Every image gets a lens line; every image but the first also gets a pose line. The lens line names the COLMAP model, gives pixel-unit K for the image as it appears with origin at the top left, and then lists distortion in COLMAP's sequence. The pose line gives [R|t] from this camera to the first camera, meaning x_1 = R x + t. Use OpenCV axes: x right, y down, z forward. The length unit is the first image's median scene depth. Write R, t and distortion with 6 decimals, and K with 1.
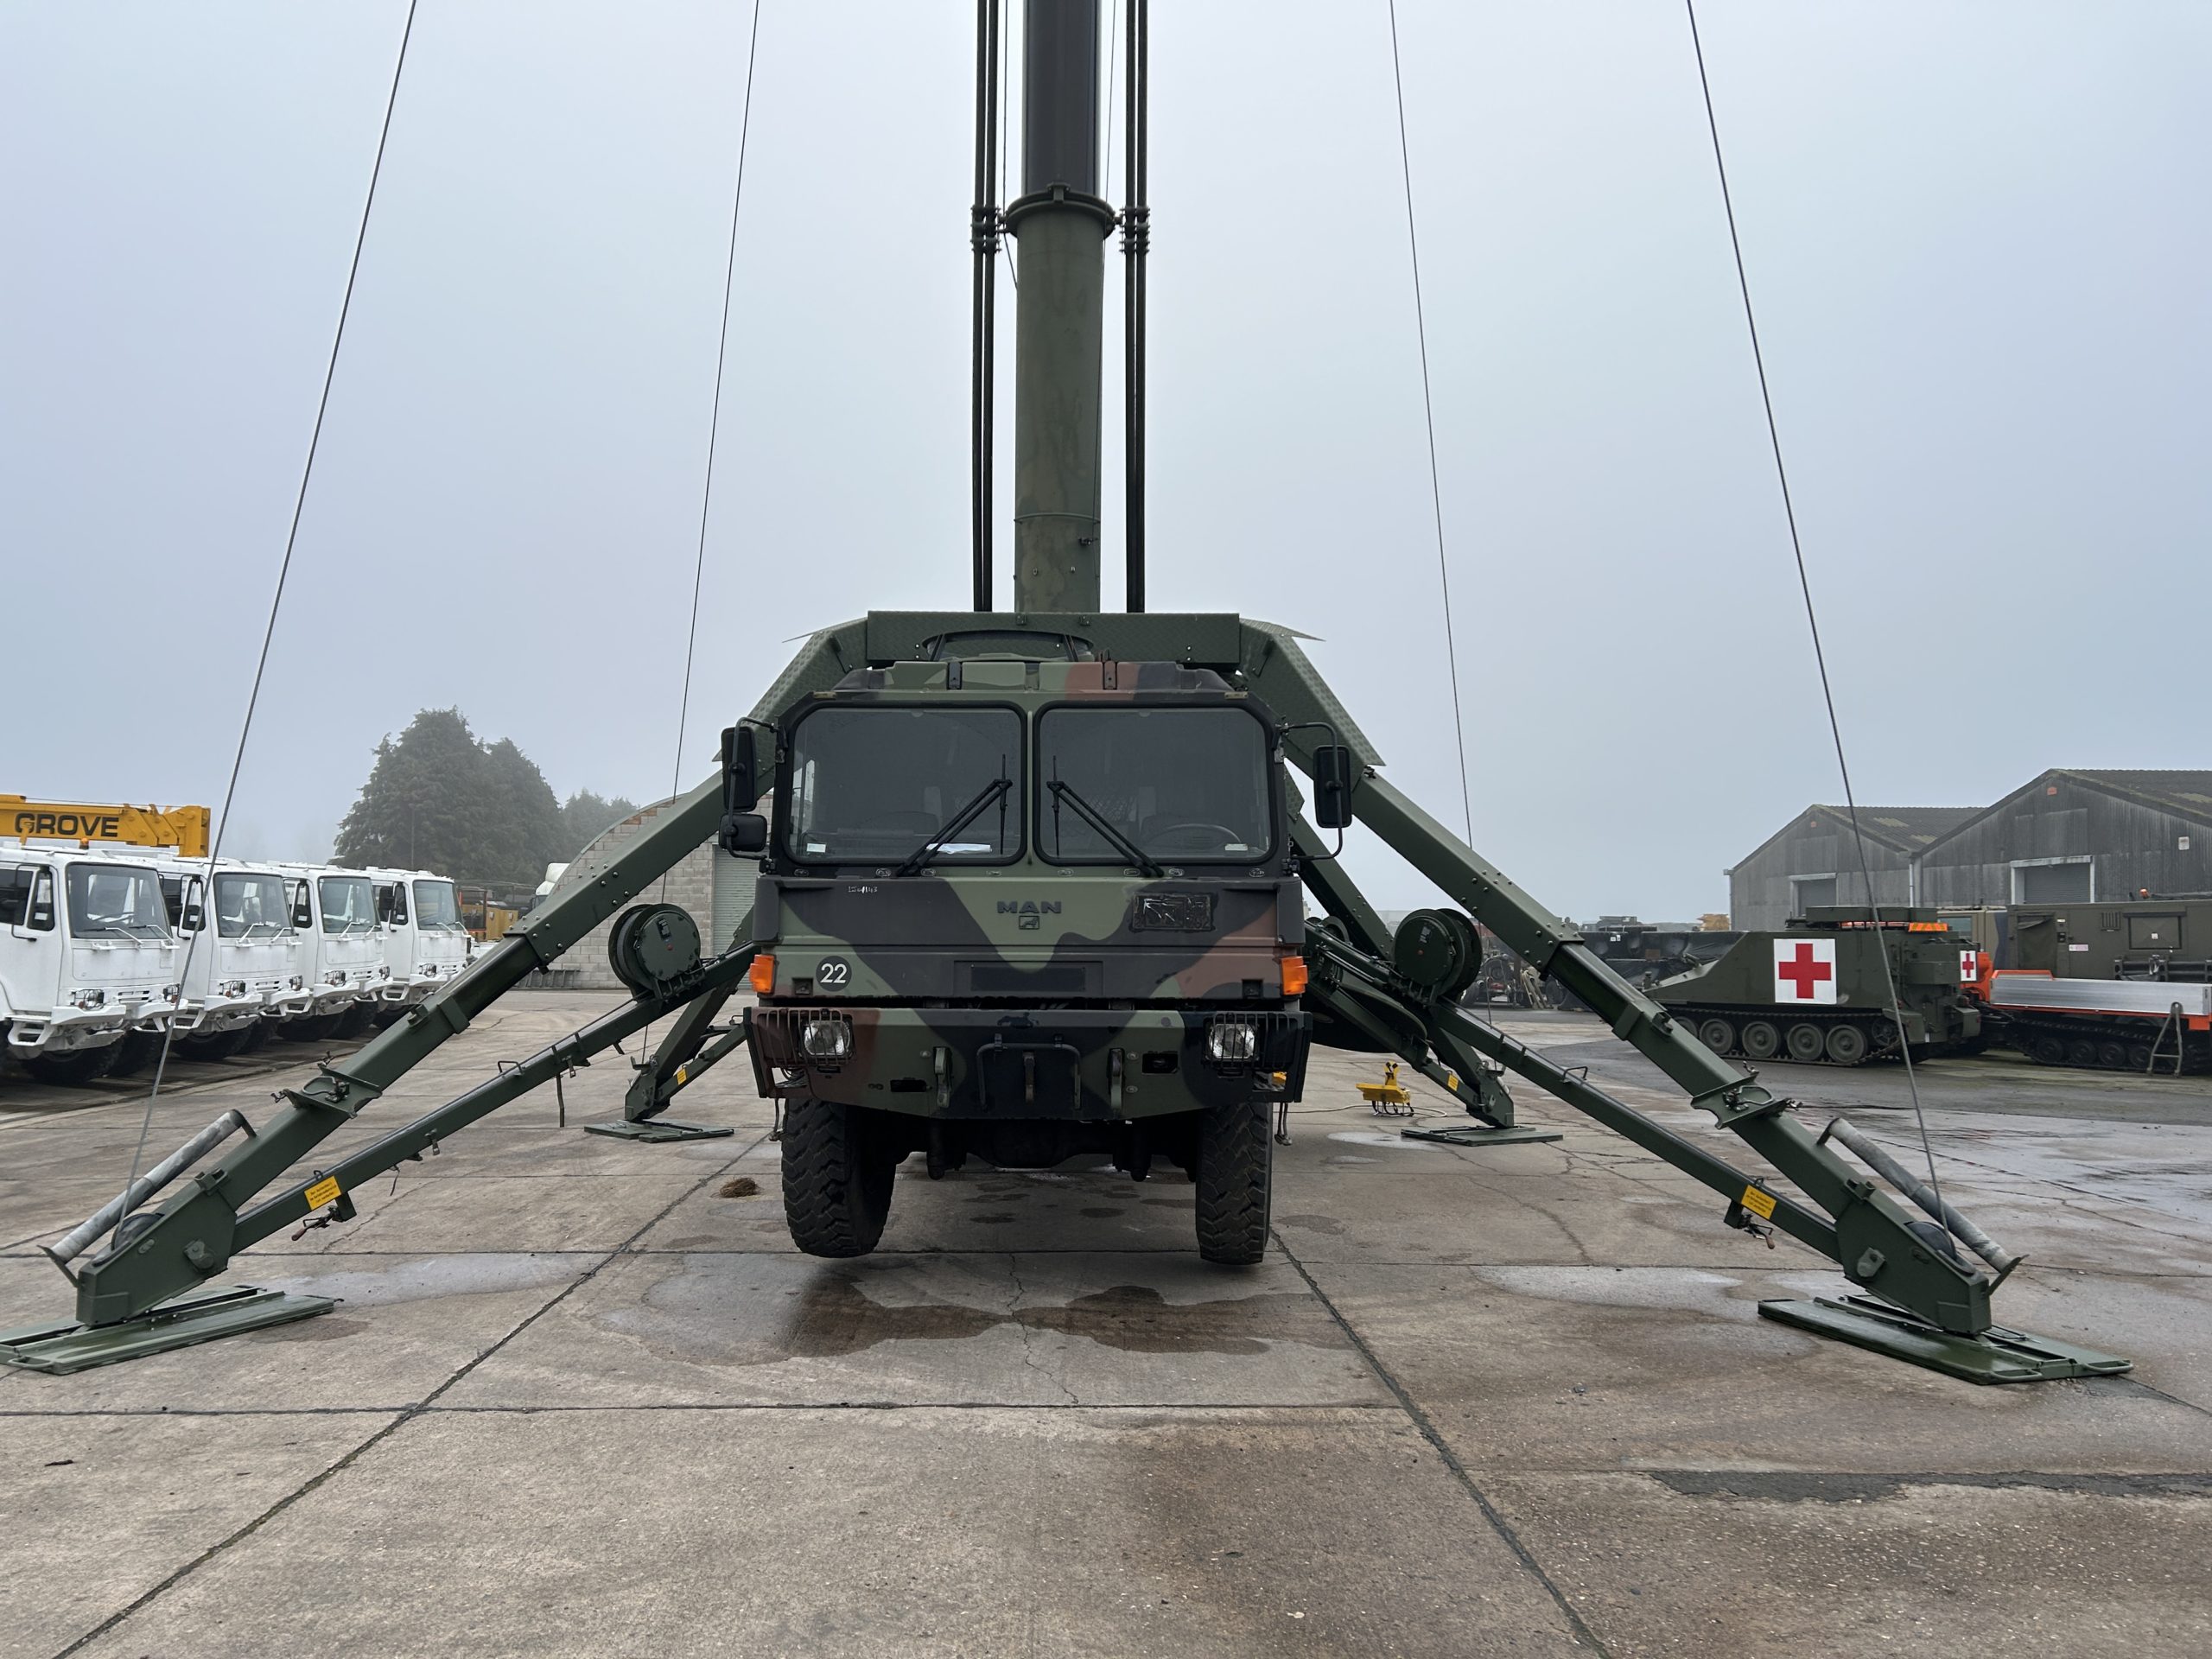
lens RADIAL K [[1675.9, 0, 1077.0], [0, 1675.9, 827.1], [0, 0, 1]] dist [0.057487, -0.109147]
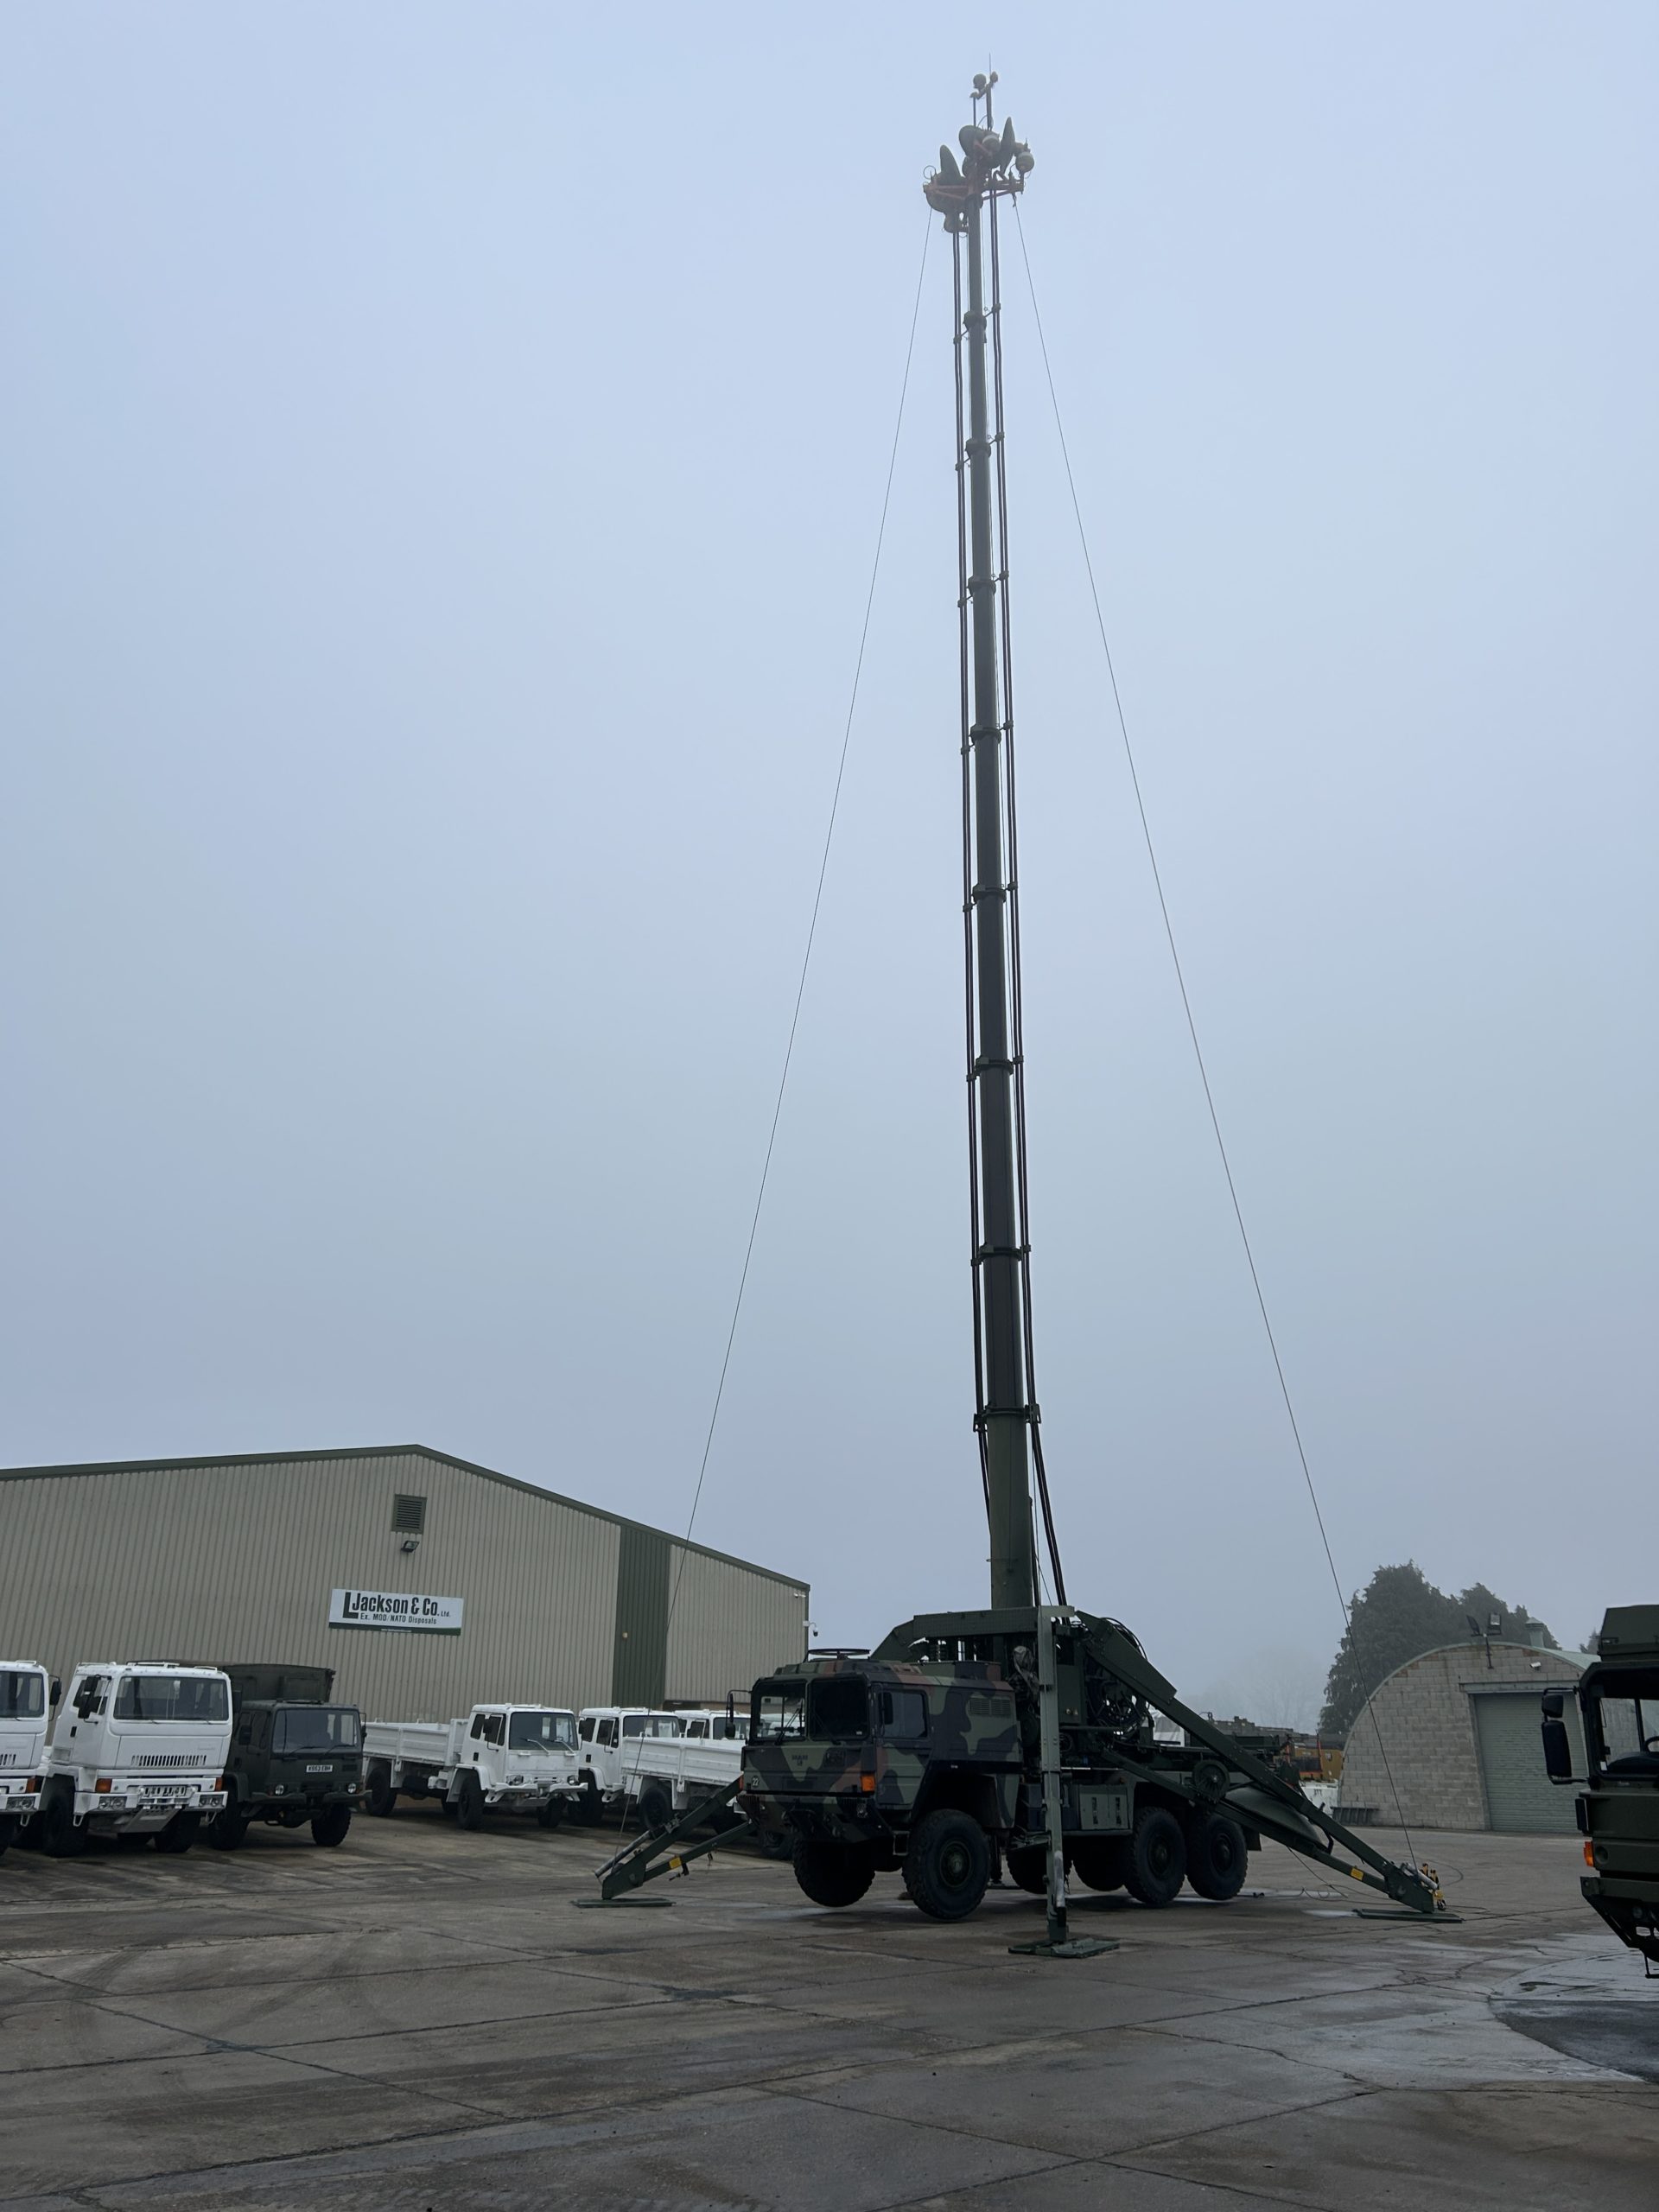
lens RADIAL K [[1675.9, 0, 829.5], [0, 1675.9, 1106.0], [0, 0, 1]] dist [0.057487, -0.109147]
pose [[0.697043, -0.260850, -0.667898, 1.394622], [0.040417, 0.944293, -0.326616, -0.037963], [0.715889, 0.200671, 0.668755, -0.704350]]
